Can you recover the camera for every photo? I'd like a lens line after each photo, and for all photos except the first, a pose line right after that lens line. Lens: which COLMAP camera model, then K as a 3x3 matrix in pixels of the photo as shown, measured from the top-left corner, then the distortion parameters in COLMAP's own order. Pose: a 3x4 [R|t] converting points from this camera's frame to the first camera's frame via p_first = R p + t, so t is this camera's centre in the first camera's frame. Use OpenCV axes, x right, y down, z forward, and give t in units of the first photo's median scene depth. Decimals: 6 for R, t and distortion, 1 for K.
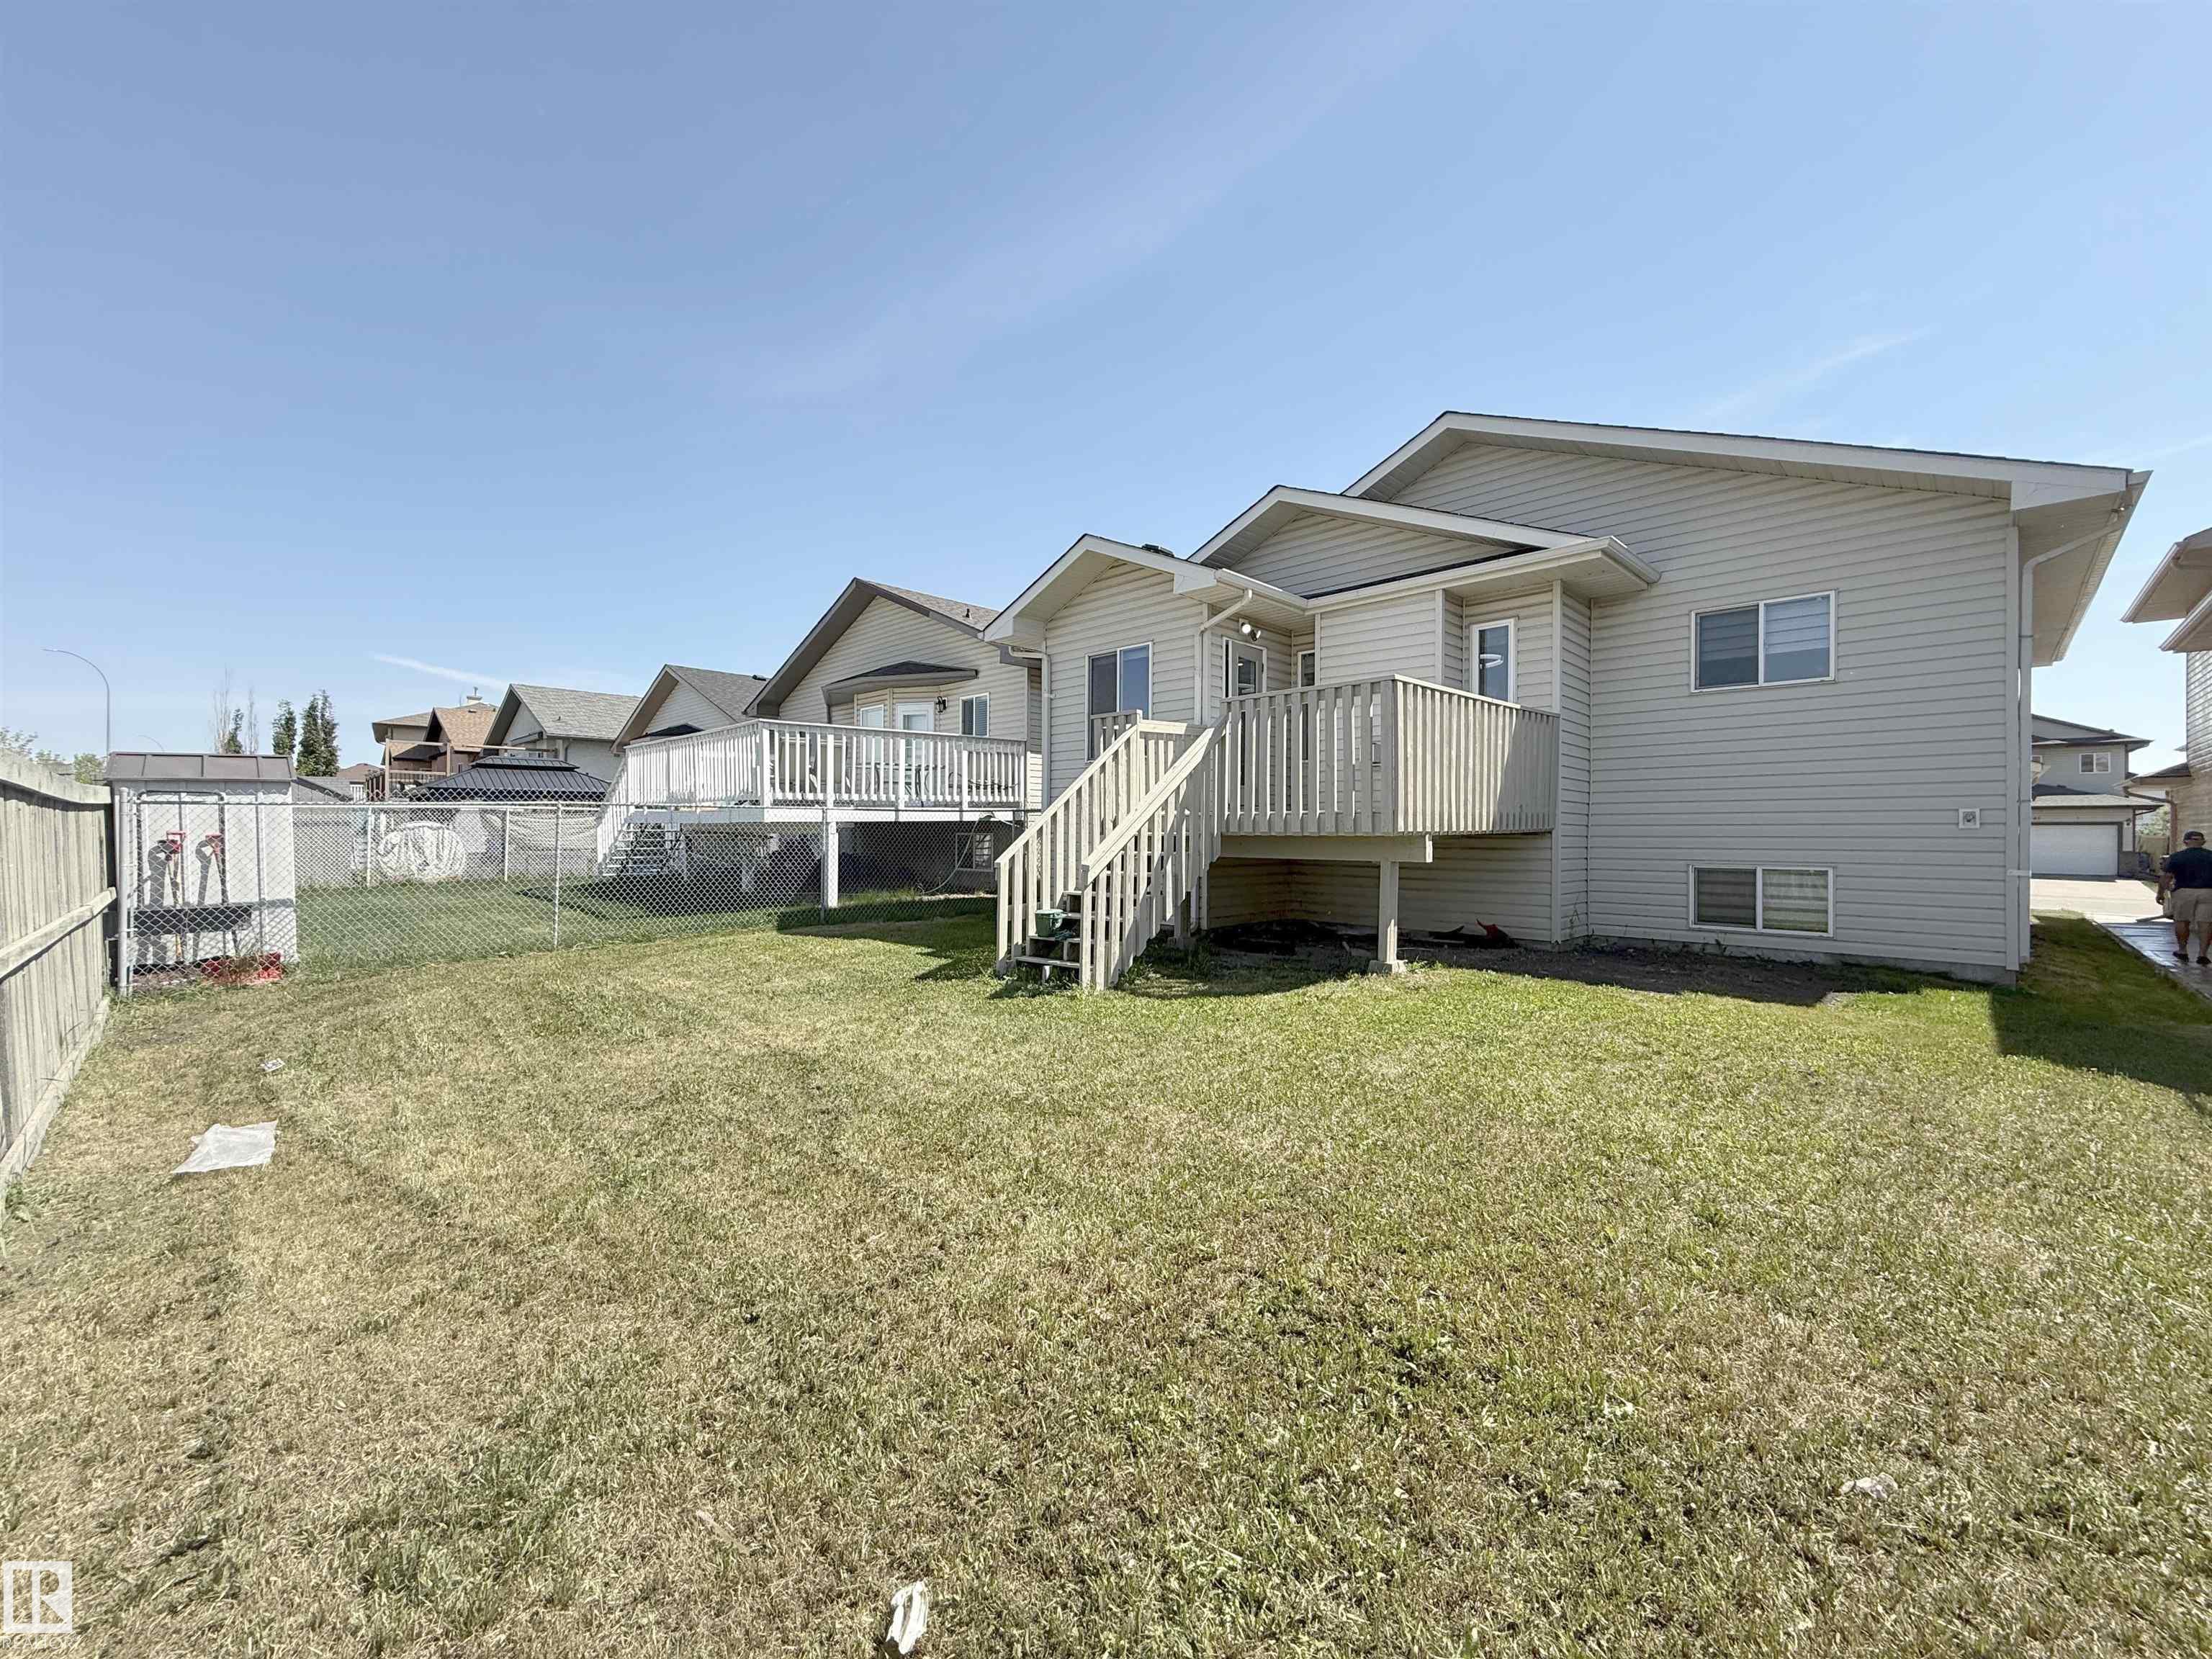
lens RADIAL K [[881.9, 0, 1106.0], [0, 881.9, 829.5], [0, 0, 1]] dist [0.002313, -0.000782]
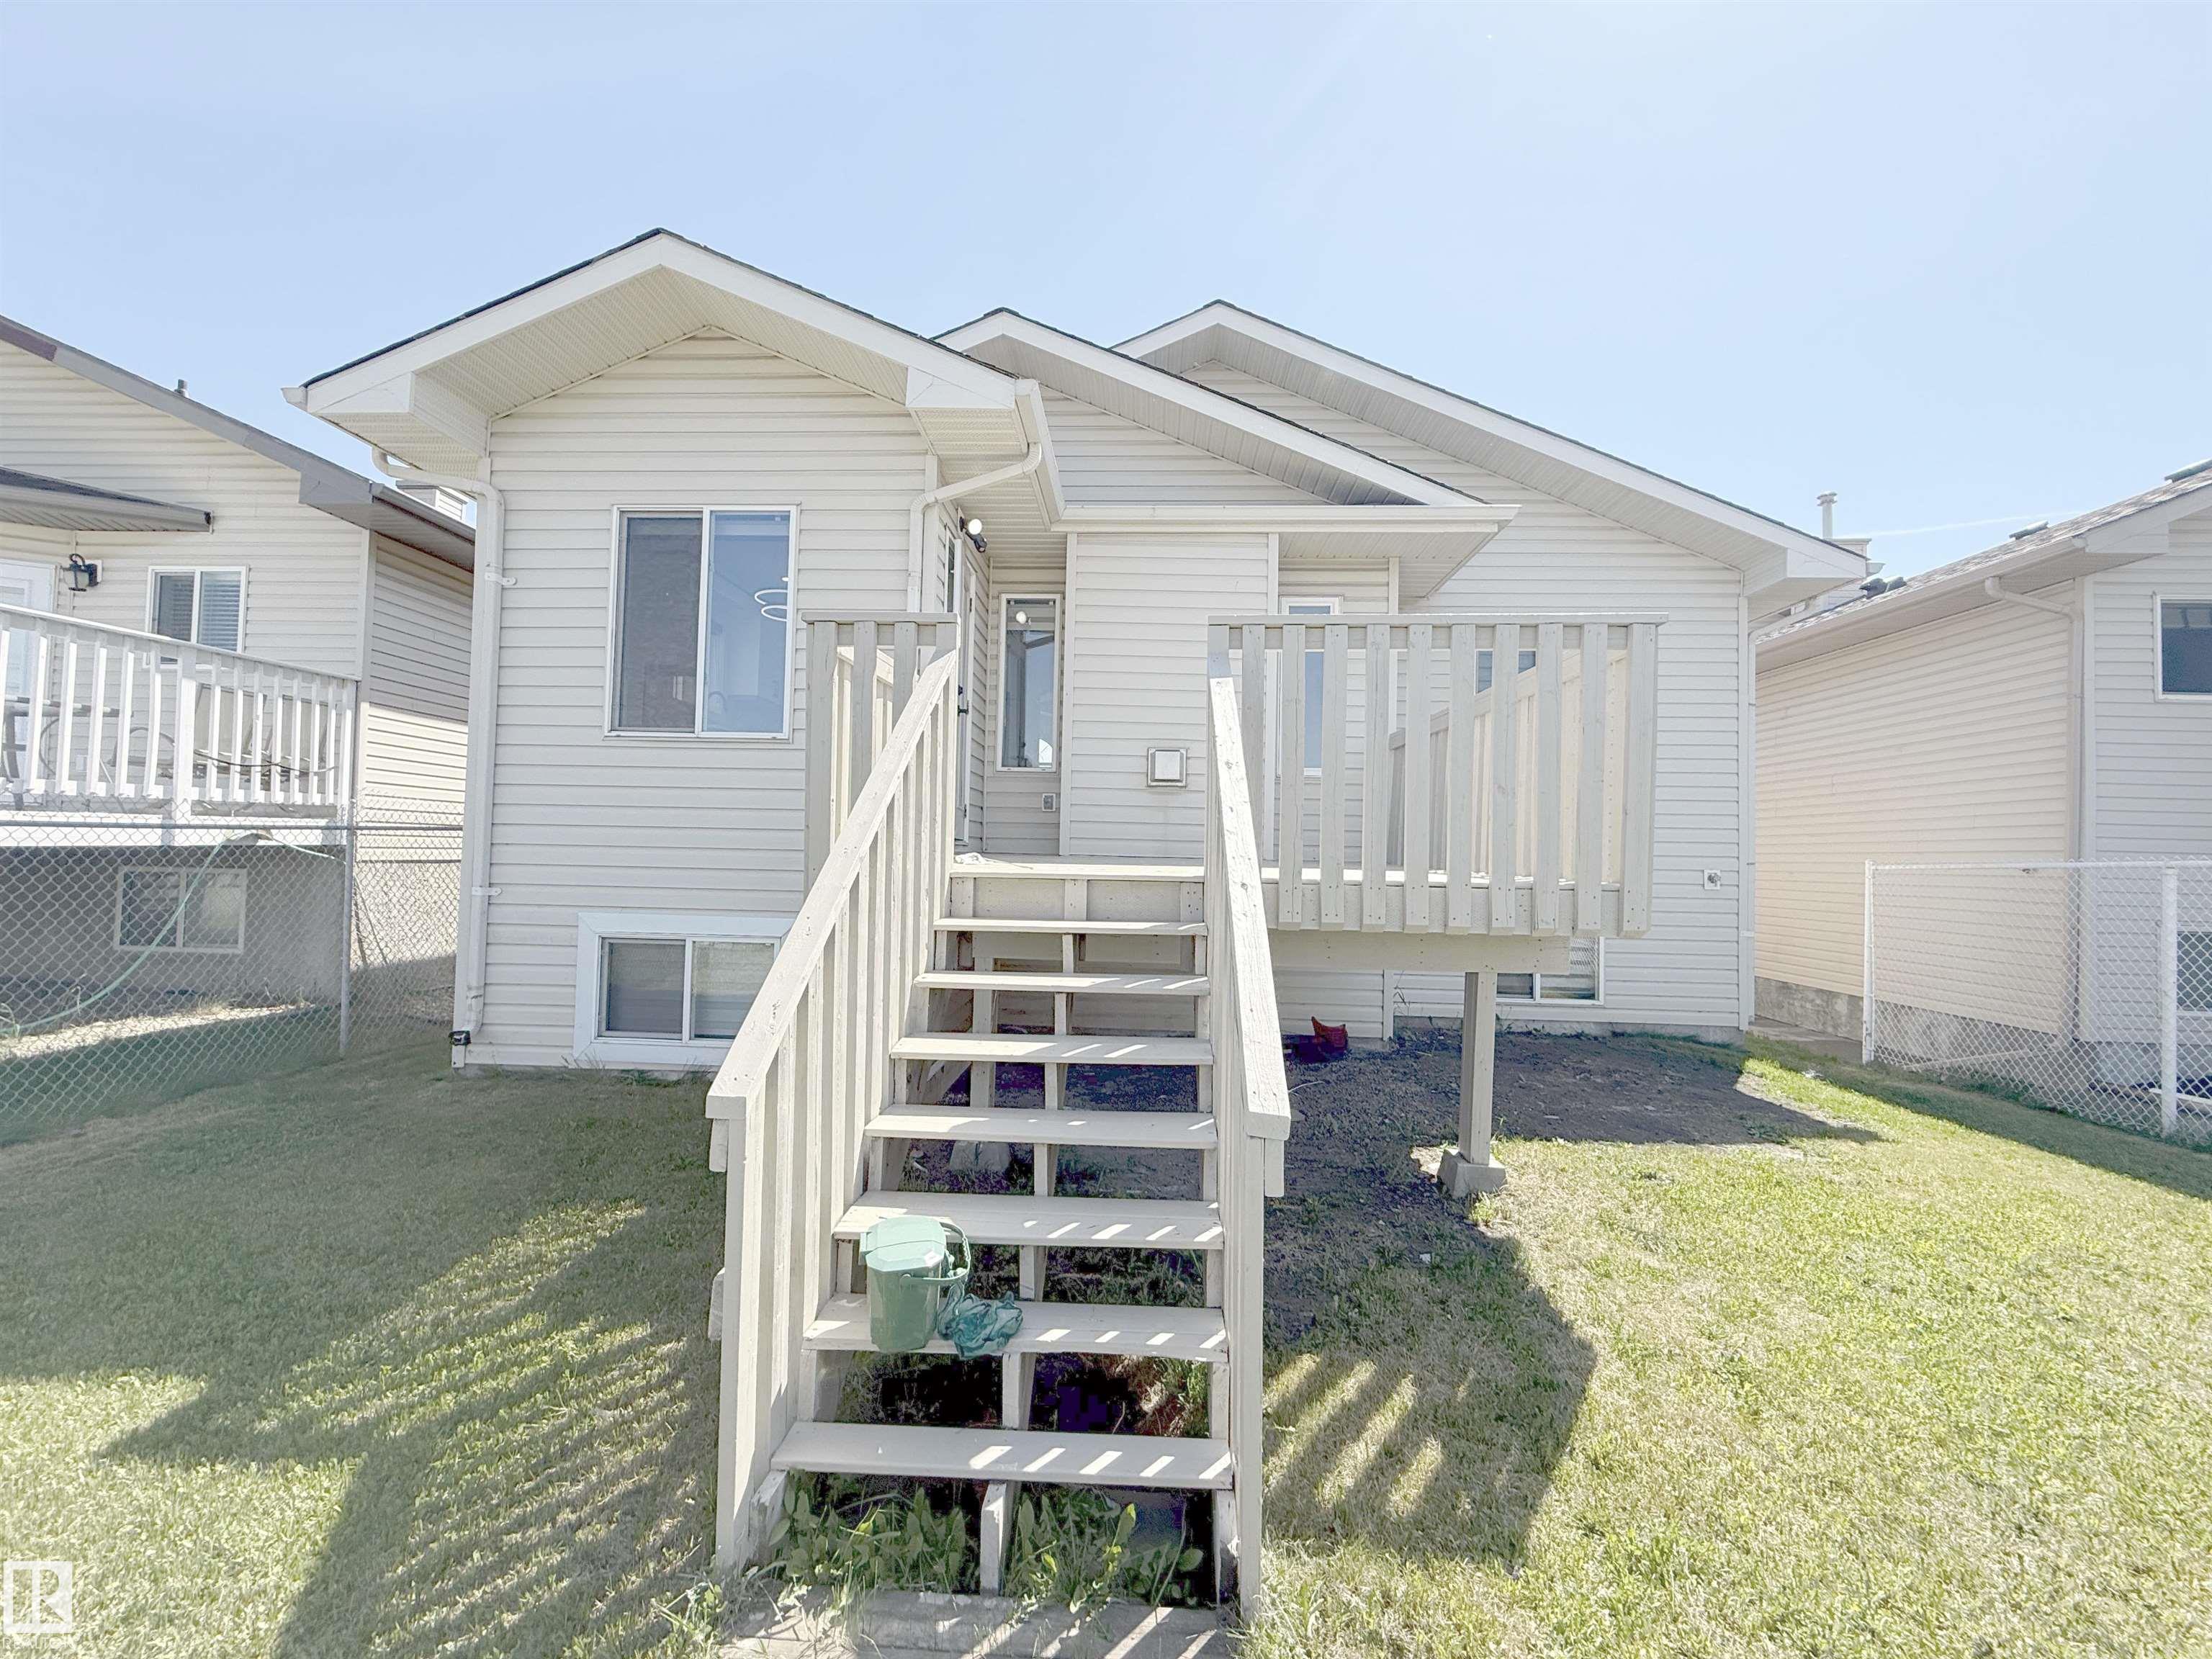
lens RADIAL K [[881.9, 0, 1106.0], [0, 881.9, 829.5], [0, 0, 1]] dist [0.002313, -0.000782]
pose [[0.747345, 0.031218, 0.663703, -0.109026], [-0.020631, 0.999504, -0.023781, -0.016875], [-0.664116, 0.004079, 0.747618, 0.390820]]
